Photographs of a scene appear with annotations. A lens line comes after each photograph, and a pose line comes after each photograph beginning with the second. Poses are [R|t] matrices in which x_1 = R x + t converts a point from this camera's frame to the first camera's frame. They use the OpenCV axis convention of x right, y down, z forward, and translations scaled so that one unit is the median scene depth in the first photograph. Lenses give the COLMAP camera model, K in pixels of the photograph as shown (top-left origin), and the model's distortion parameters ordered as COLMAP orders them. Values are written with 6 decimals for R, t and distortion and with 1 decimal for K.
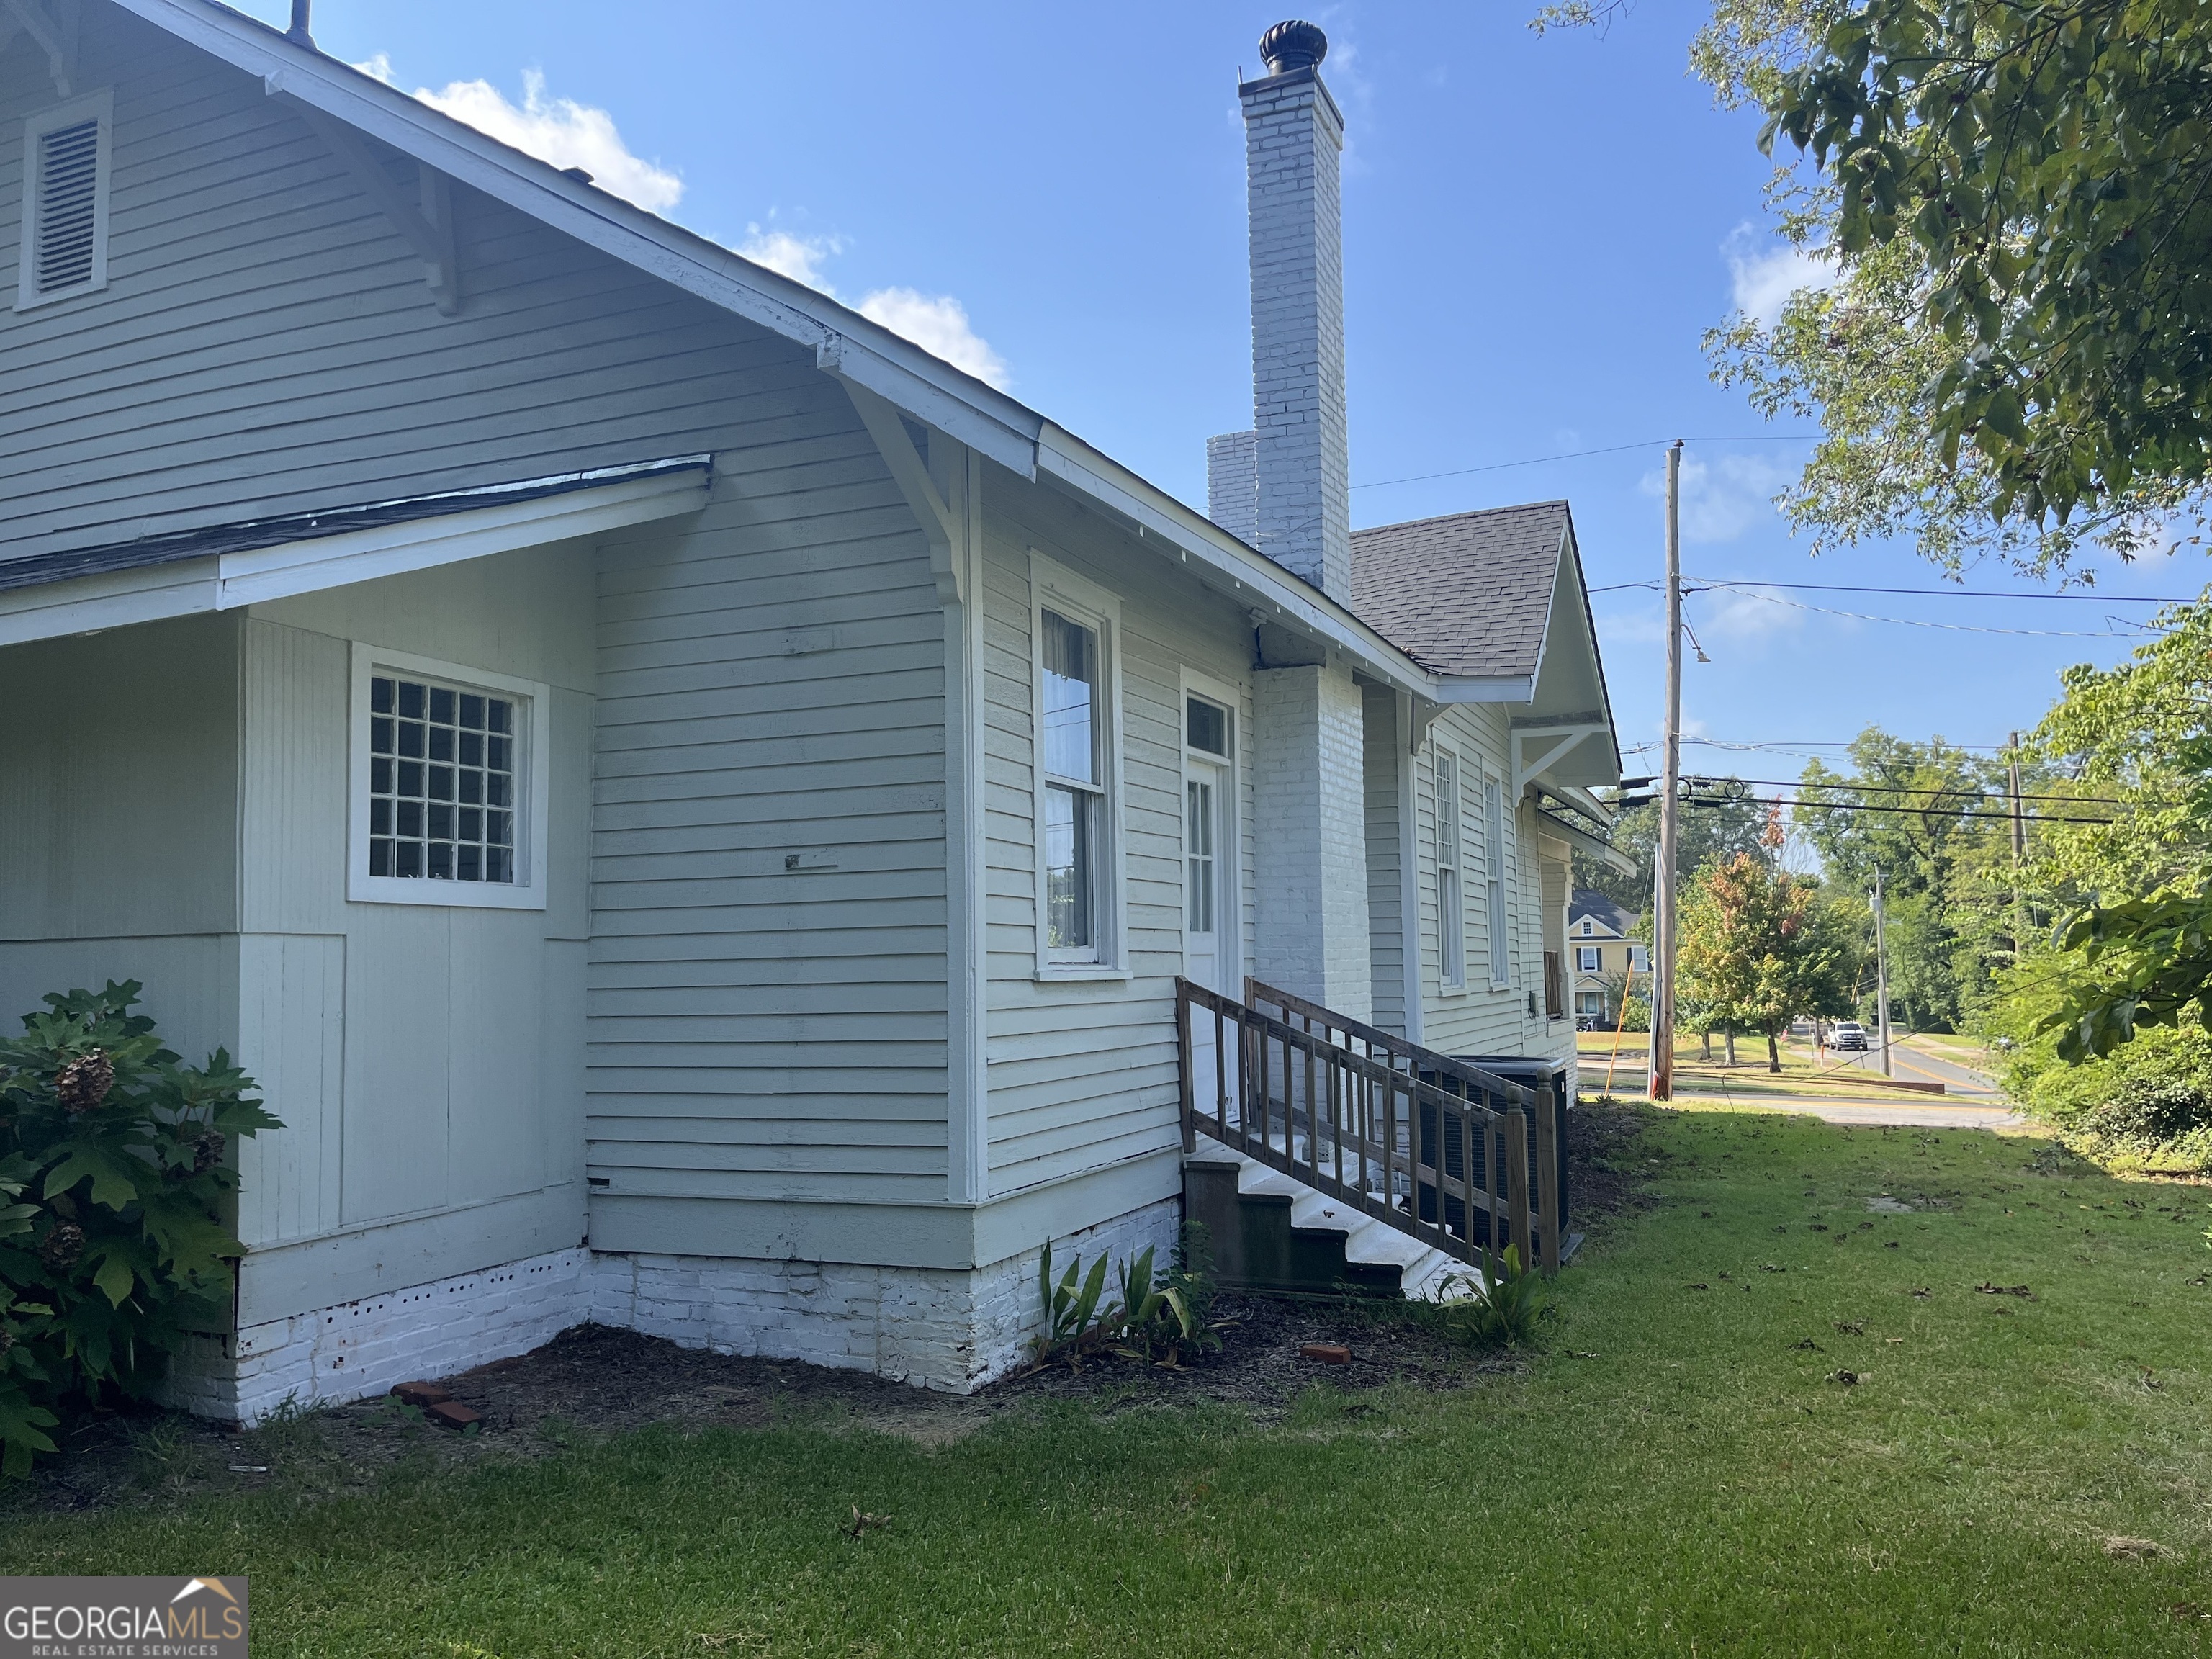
lens RADIAL K [[1713.7, 0, 1110.6], [0, 1713.7, 829.5], [0, 0, 1]] dist [0.050973, -0.059736]
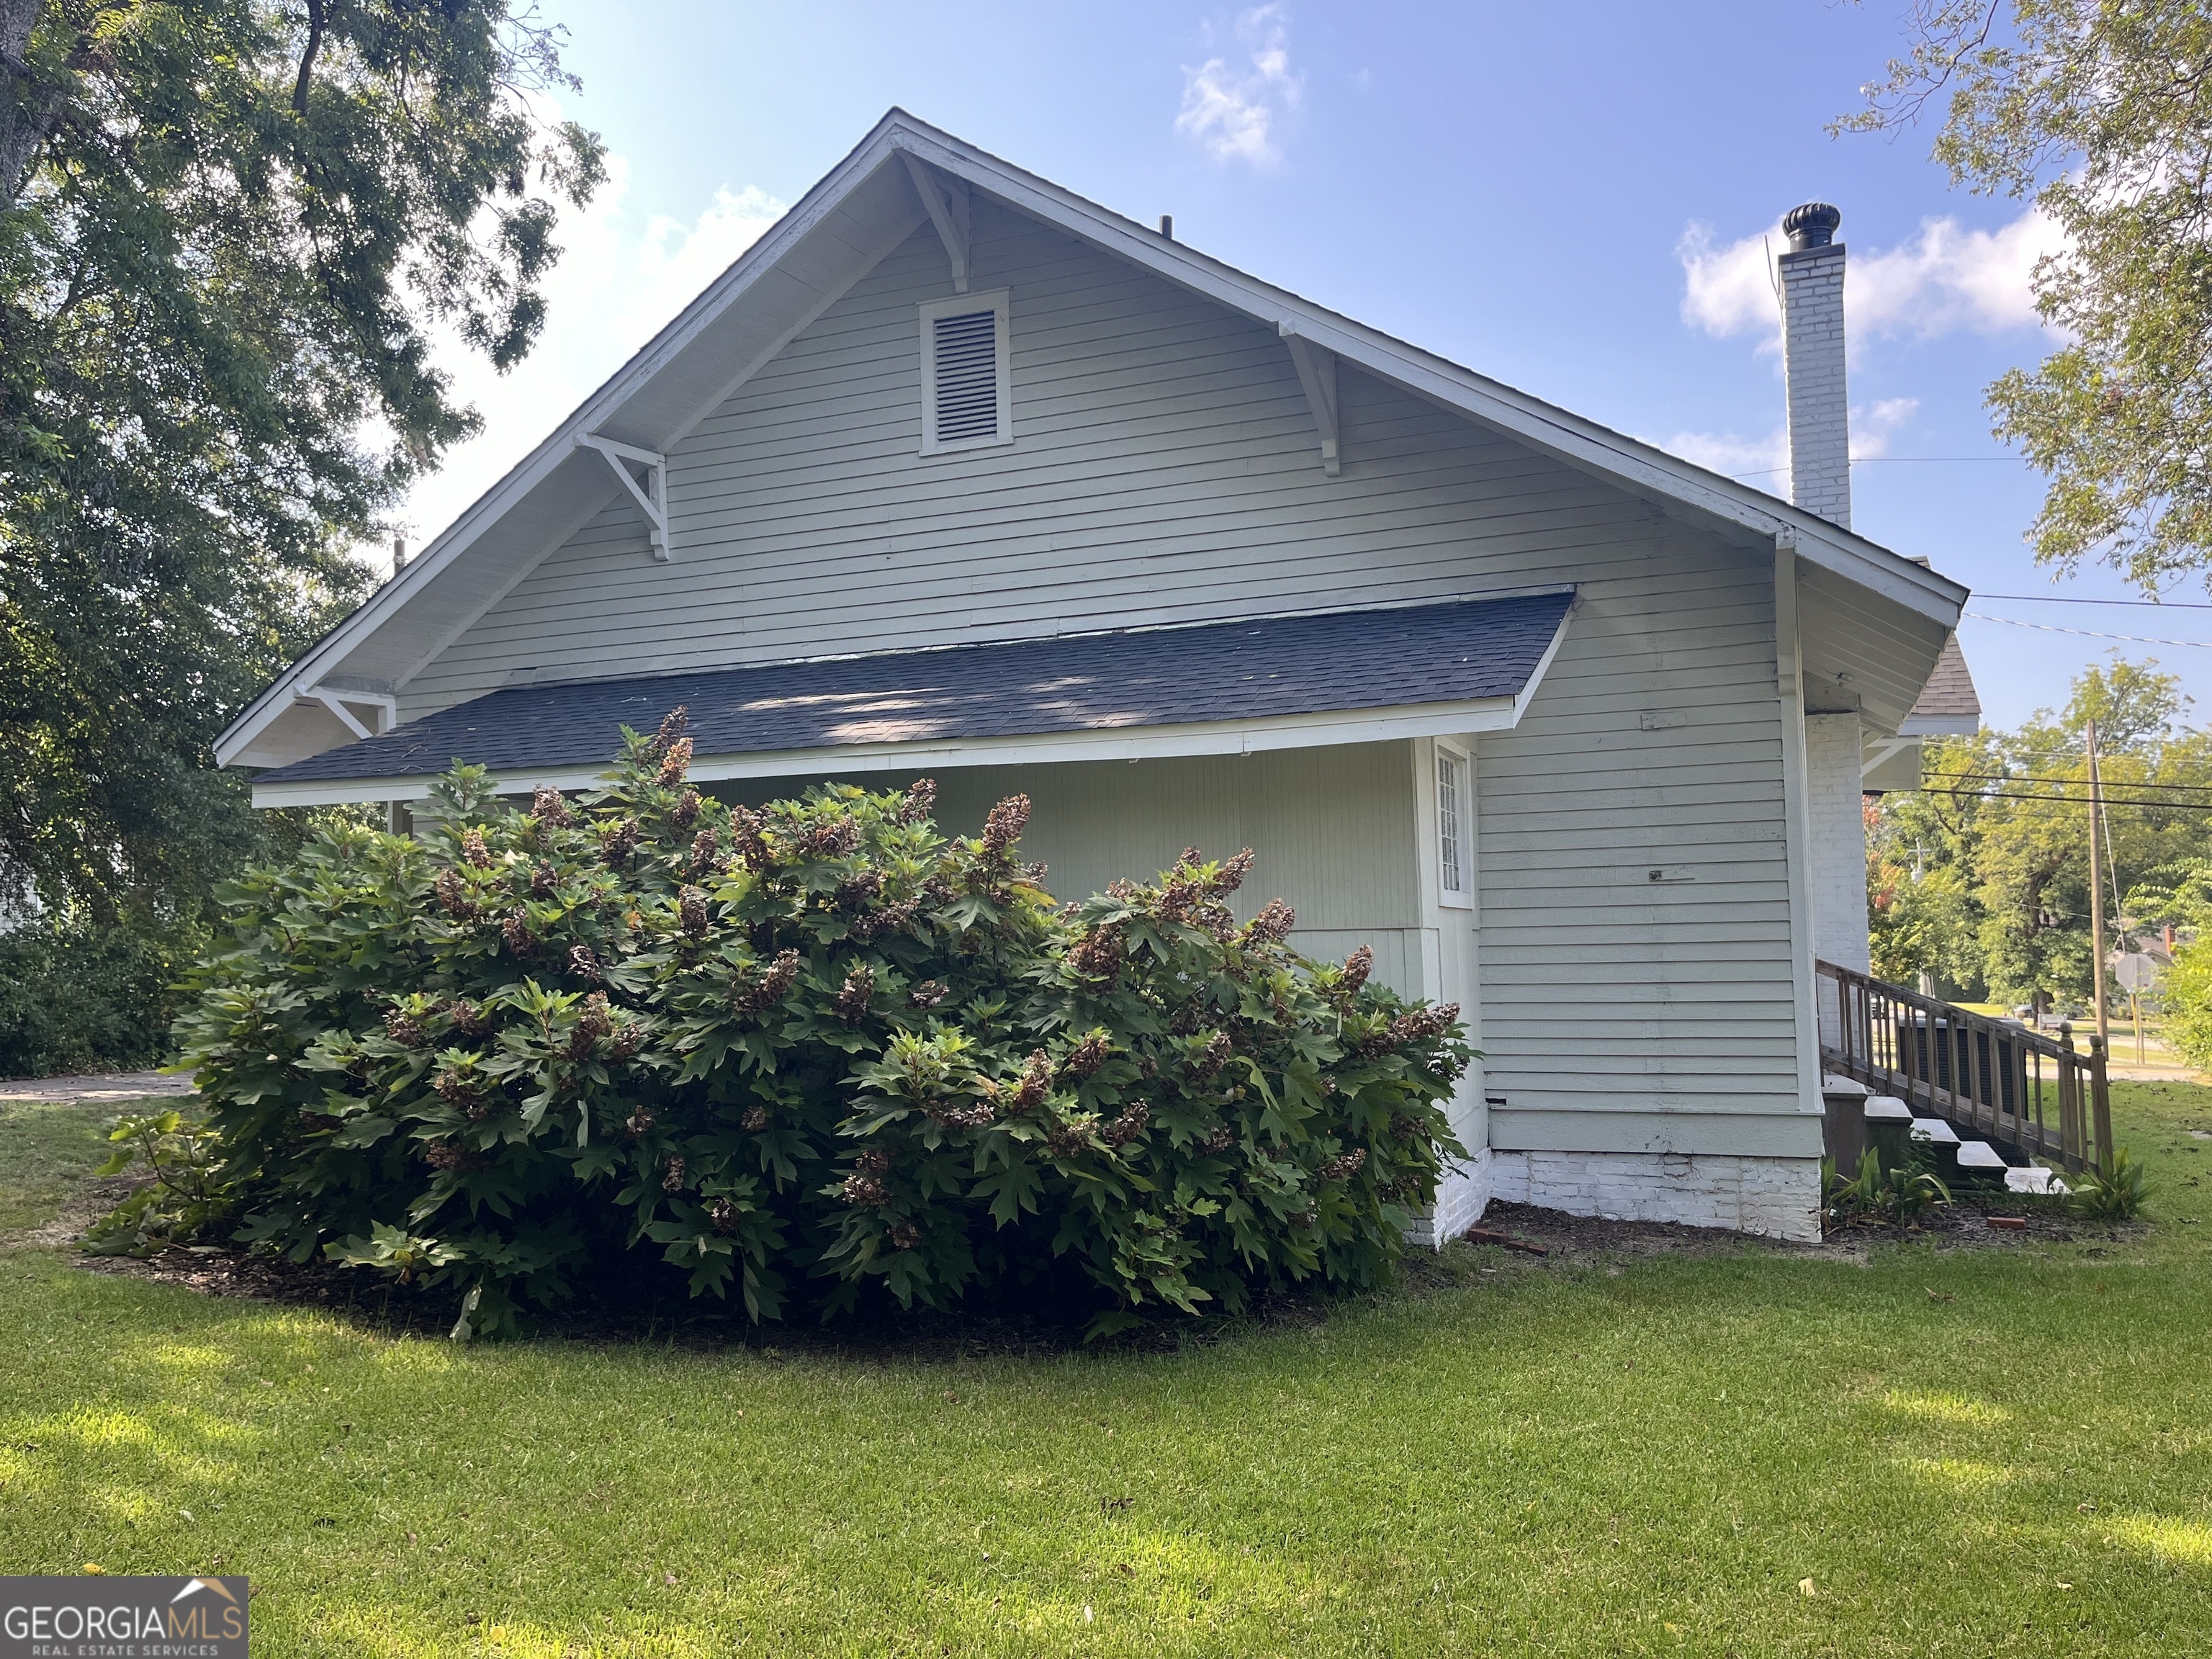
lens RADIAL K [[1713.7, 0, 1114.8], [0, 1713.7, 837.1], [0, 0, 1]] dist [0.050973, -0.059736]
pose [[0.999915, -0.003653, 0.012544, -0.626683], [0.003405, 0.999800, 0.019689, -0.041244], [-0.012614, -0.019645, 0.999727, -0.403357]]
